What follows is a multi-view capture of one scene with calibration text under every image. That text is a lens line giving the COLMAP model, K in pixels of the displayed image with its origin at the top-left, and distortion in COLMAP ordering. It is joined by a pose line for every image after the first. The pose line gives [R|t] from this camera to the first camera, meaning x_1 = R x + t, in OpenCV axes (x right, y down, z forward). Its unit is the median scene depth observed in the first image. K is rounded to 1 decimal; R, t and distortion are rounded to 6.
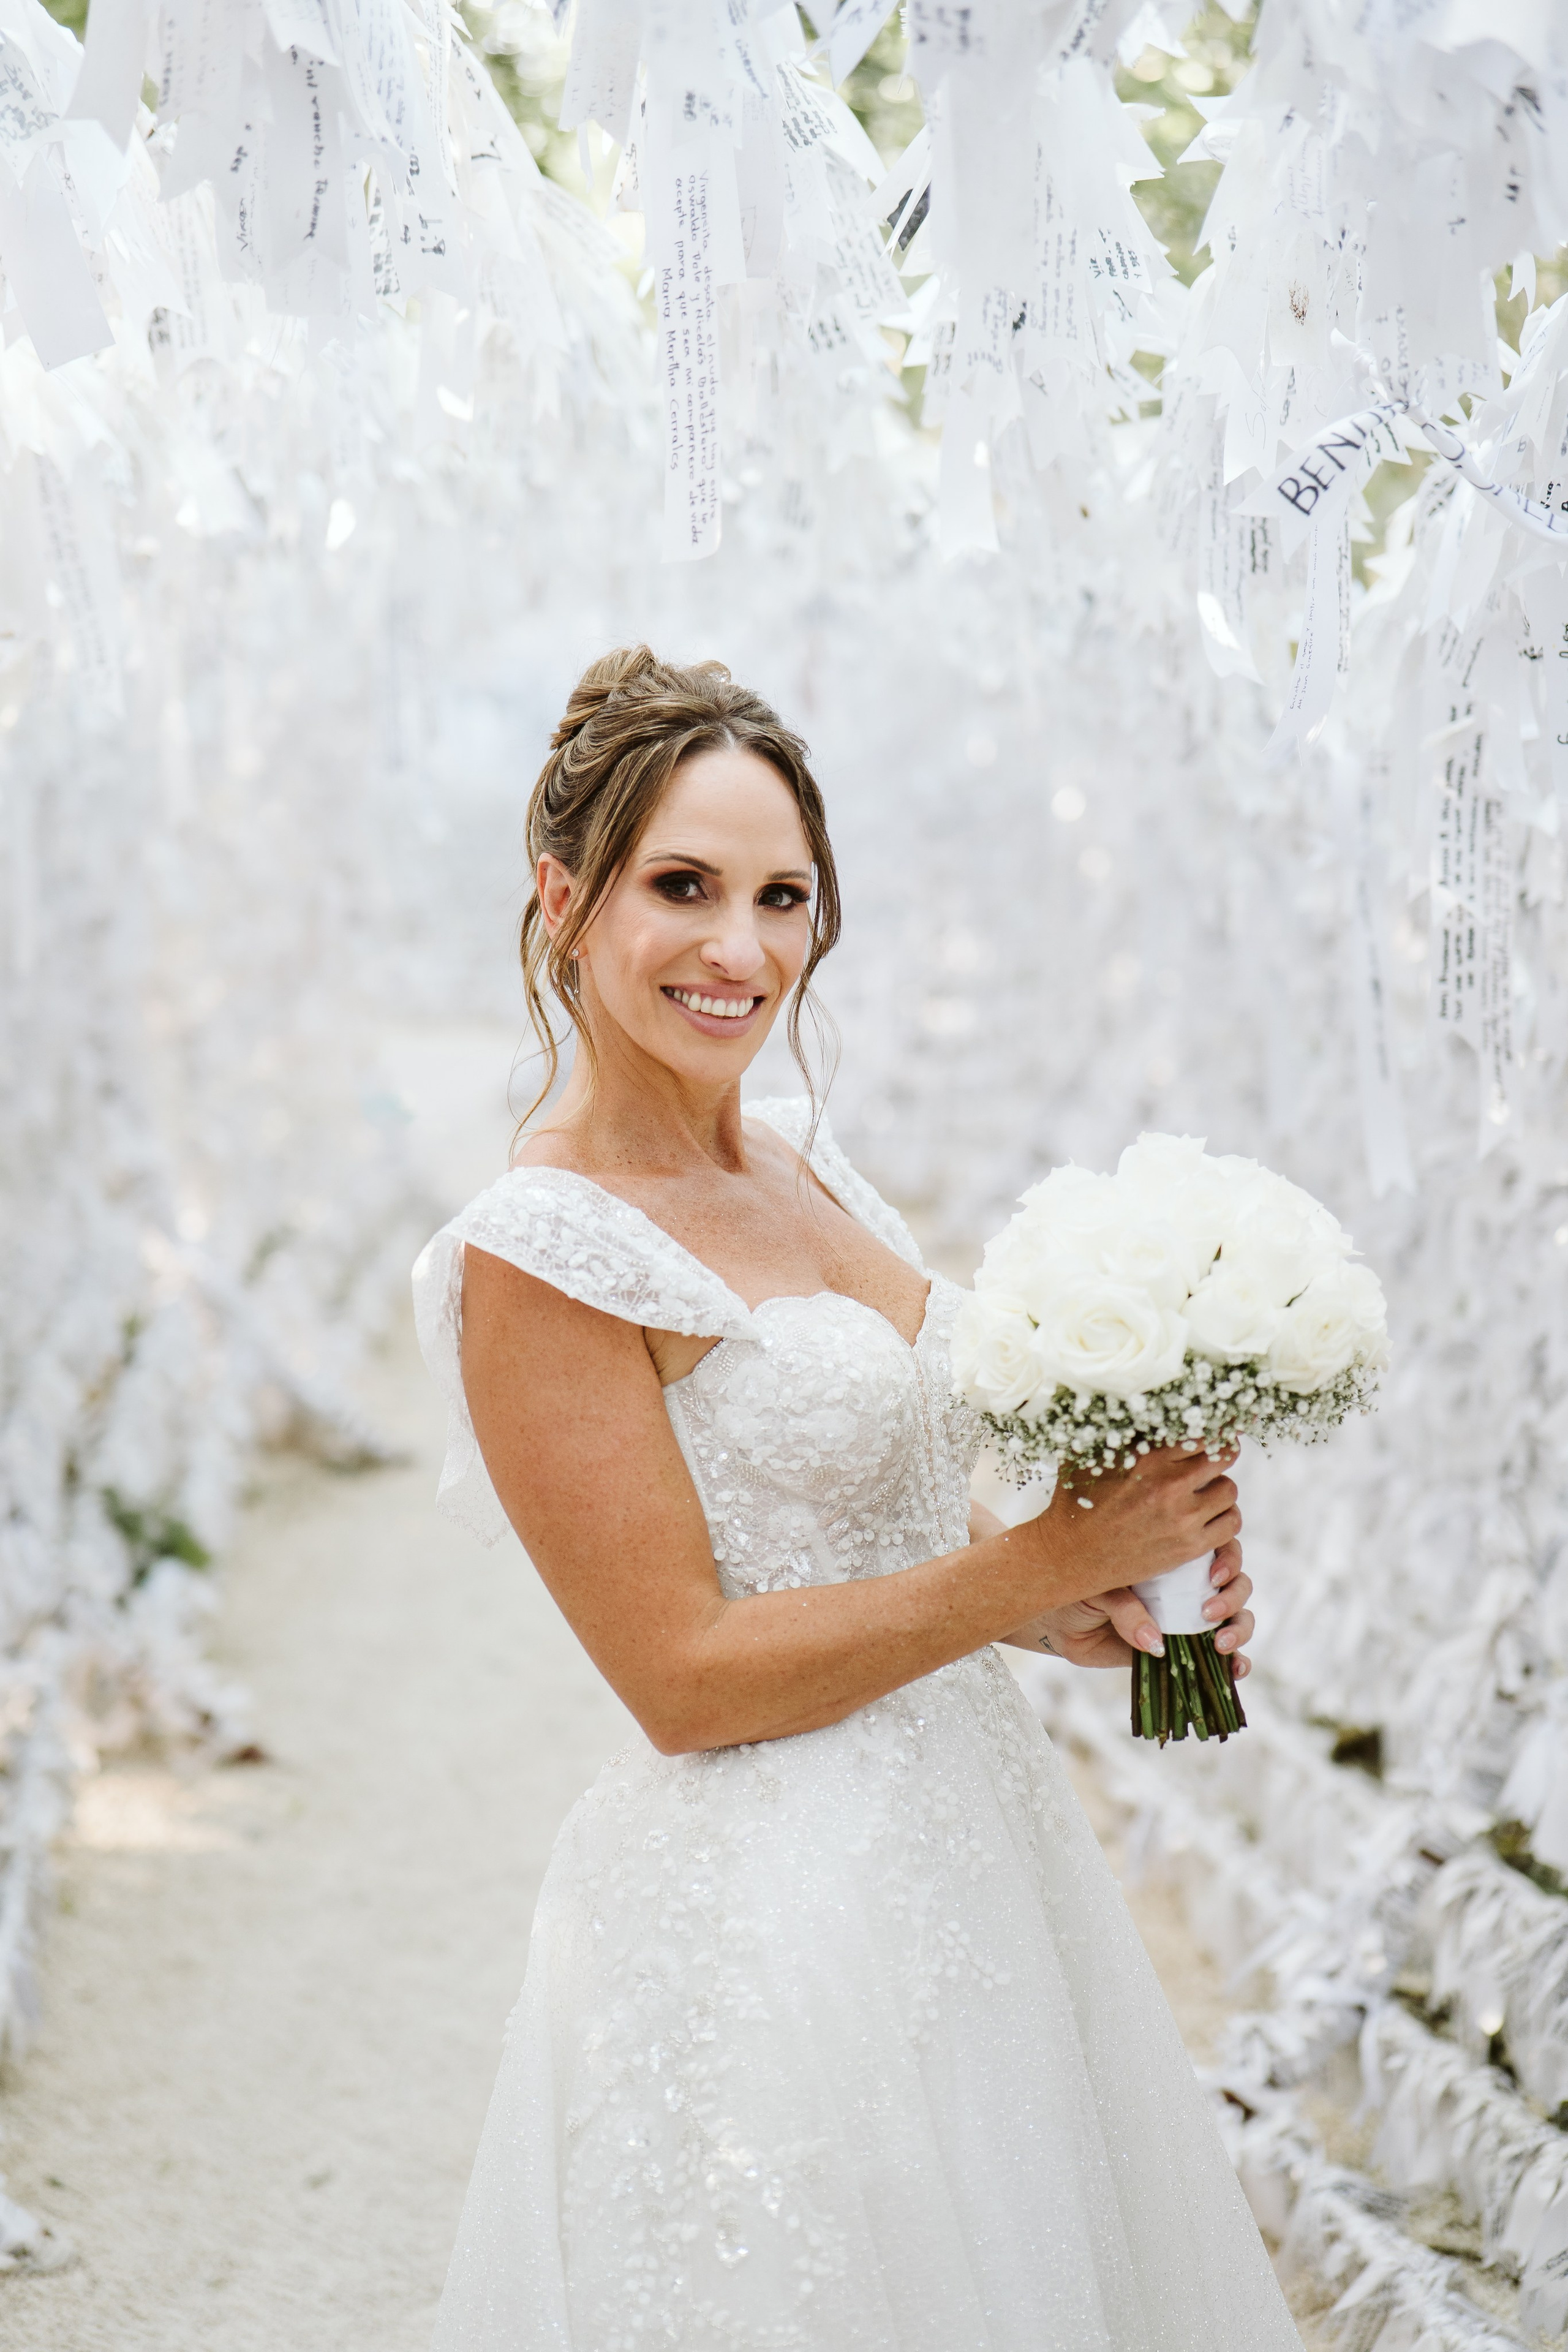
lens RADIAL K [[3415.5, 0, 784.0], [0, 3415.5, 1176.0], [0, 0, 1]] dist [-0.032202, 0.028180]
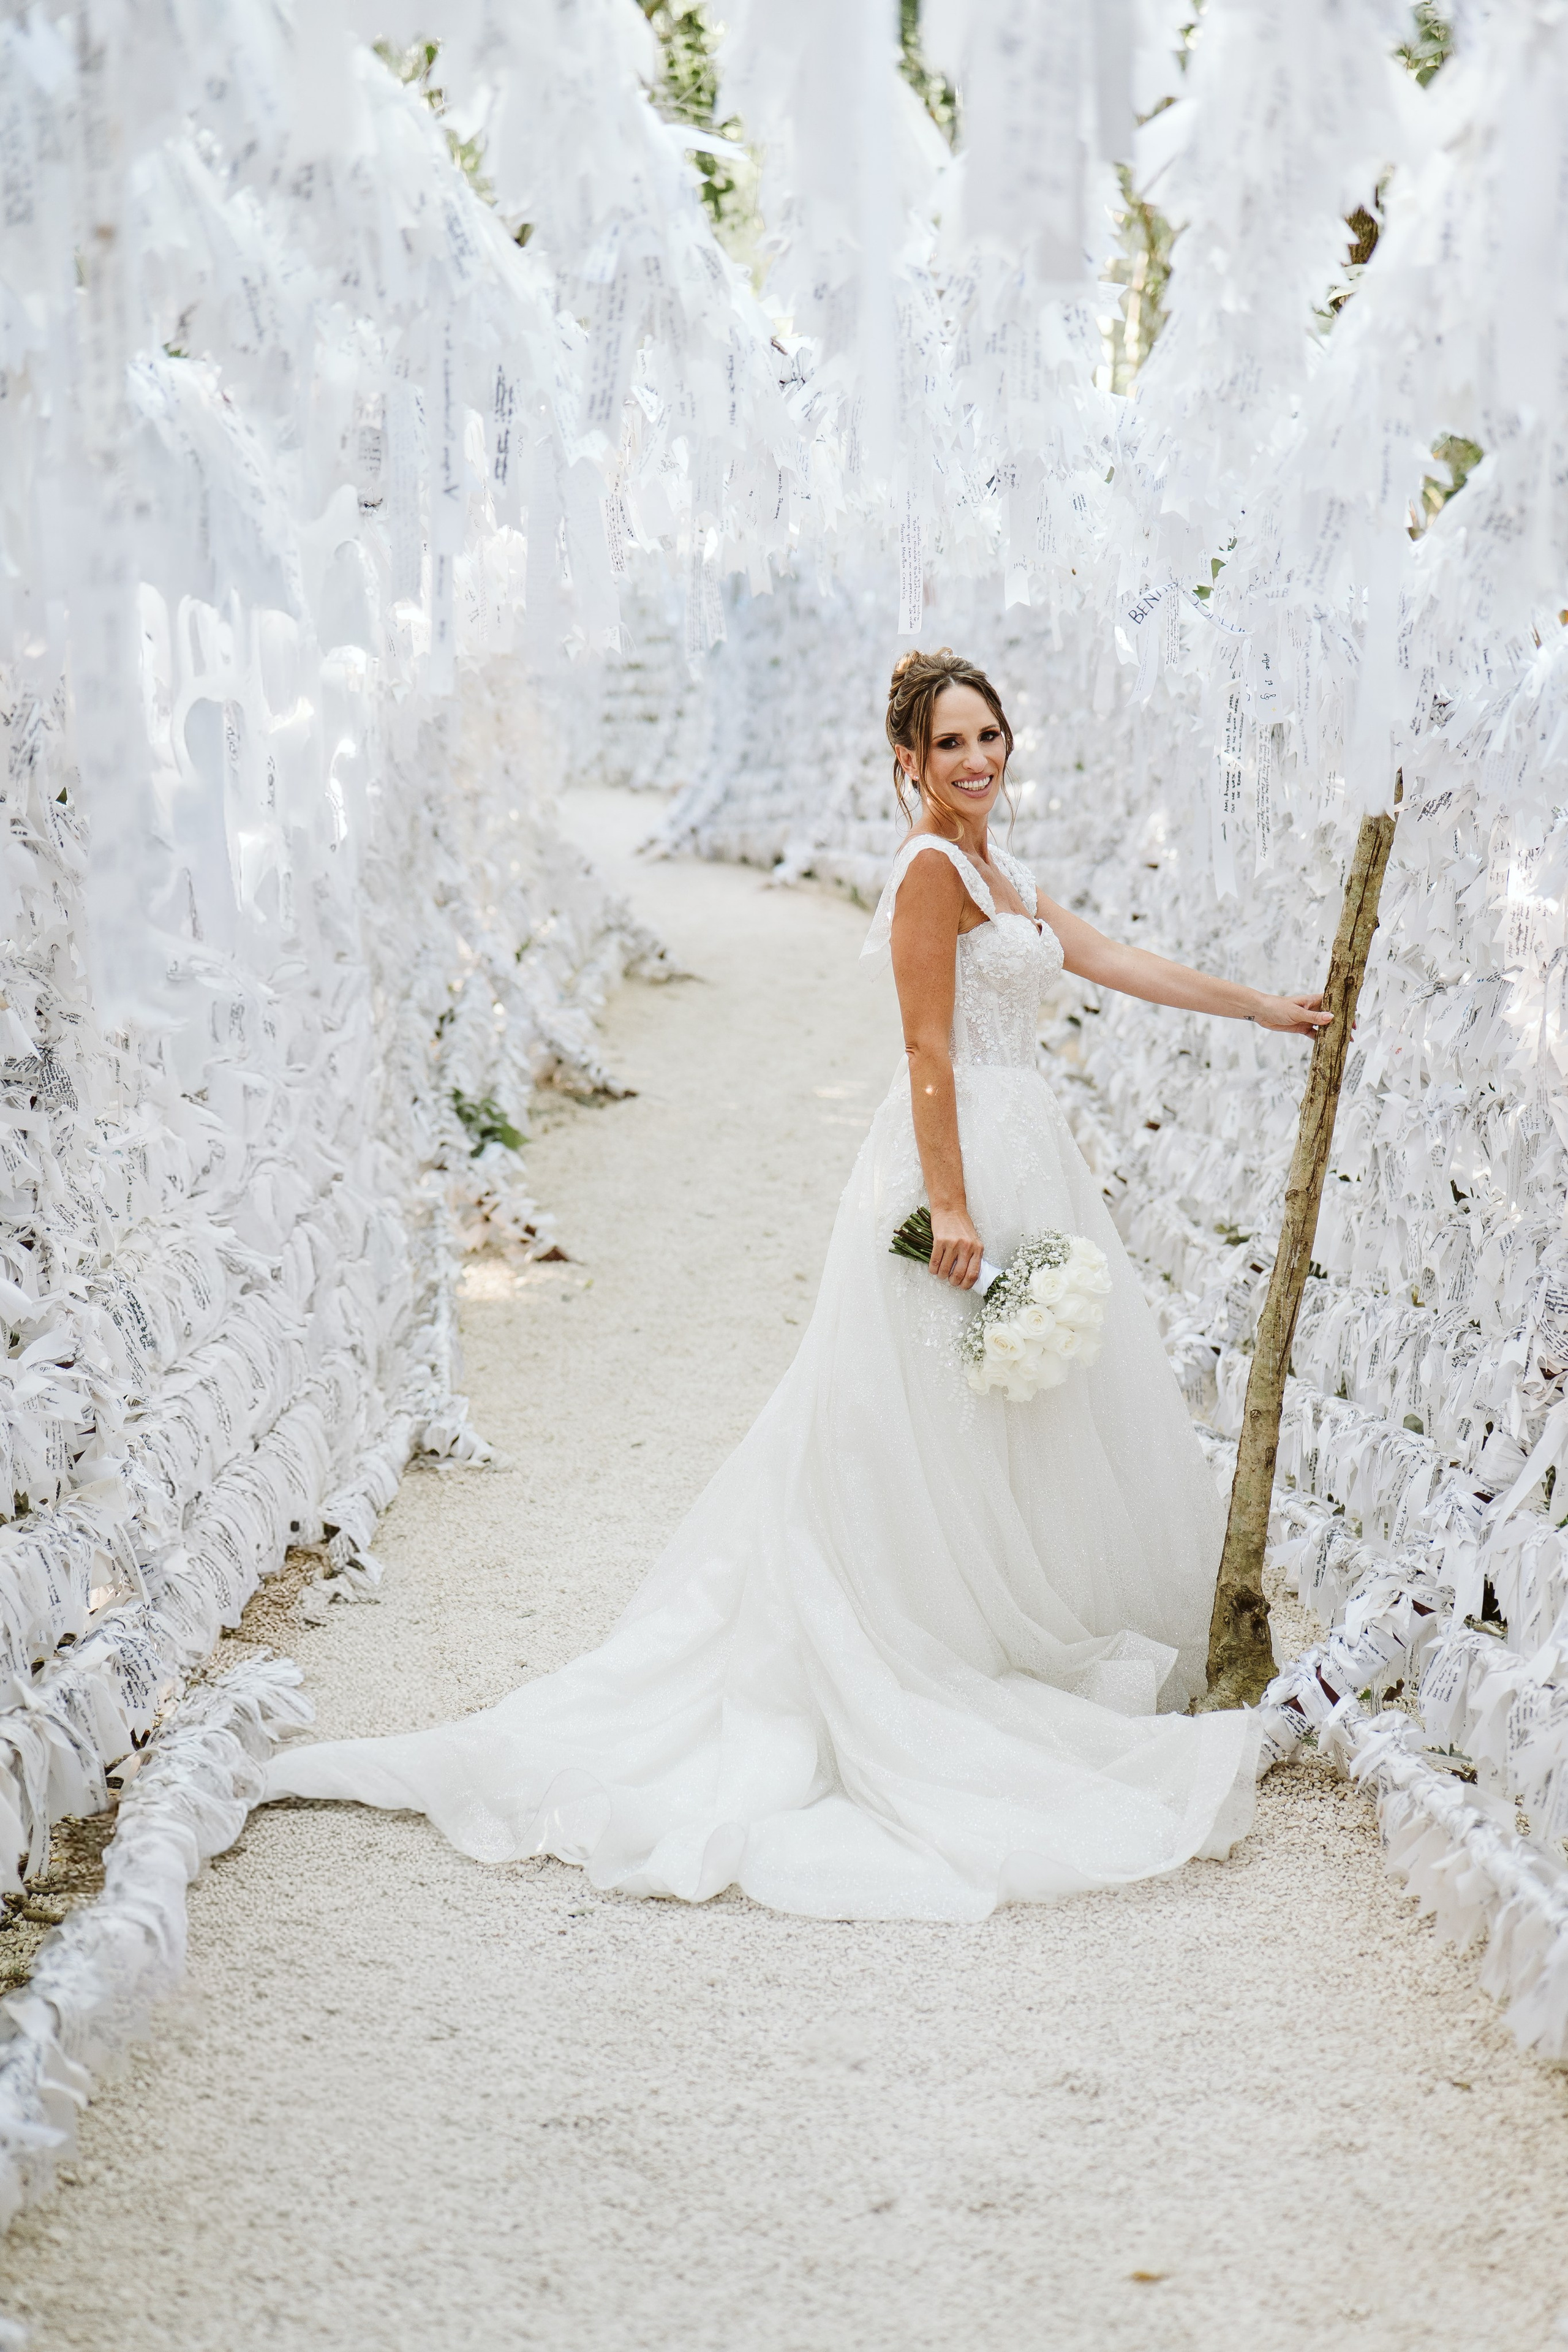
lens RADIAL K [[3415.5, 0, 784.0], [0, 3415.5, 1176.0], [0, 0, 1]] dist [-0.032202, 0.028180]
pose [[0.999459, 0.026705, -0.019220, -0.028108], [-0.025305, 0.997245, 0.069726, 0.026172], [0.021029, -0.069202, 0.997381, -0.760248]]
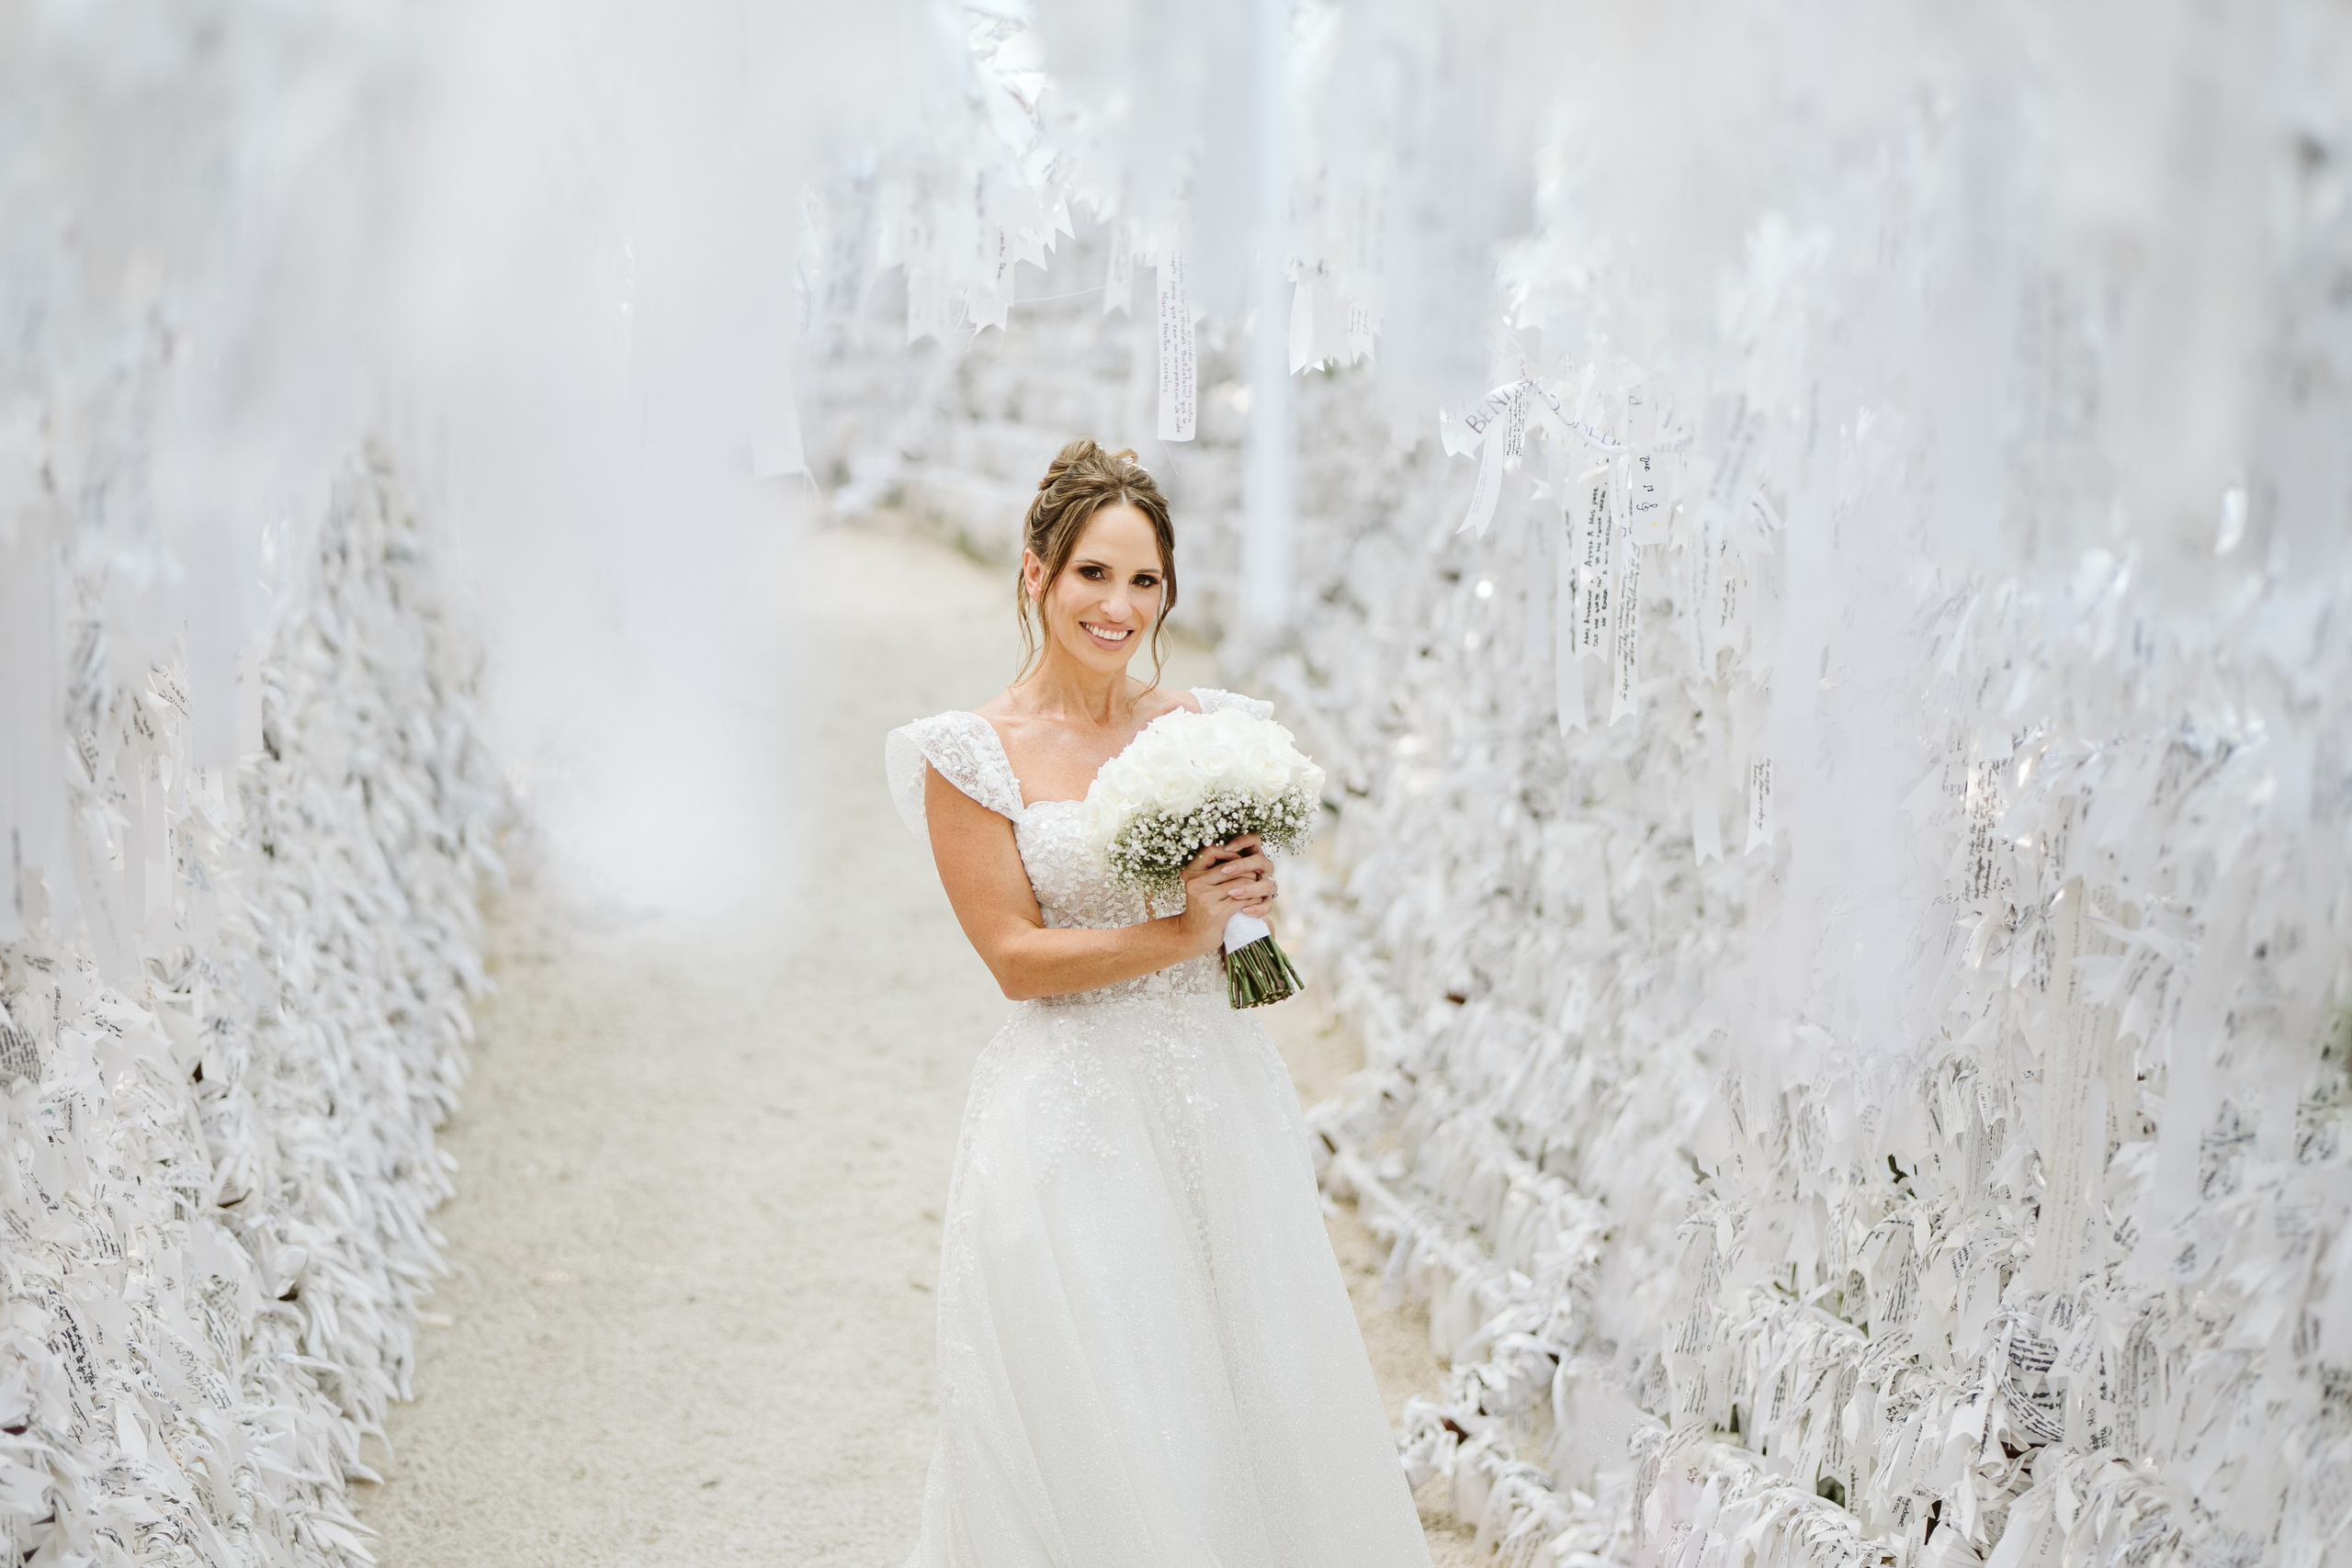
lens RADIAL K [[5869.2, 0, 1176.0], [0, 5869.2, 784.0], [0, 0, 1]] dist [-0.051641, 0.619961]
pose [[0.997945, 0.039961, 0.050086, -0.083167], [-0.042494, 0.997815, 0.050584, -0.068850], [-0.047955, -0.052608, 0.997463, -1.074541]]
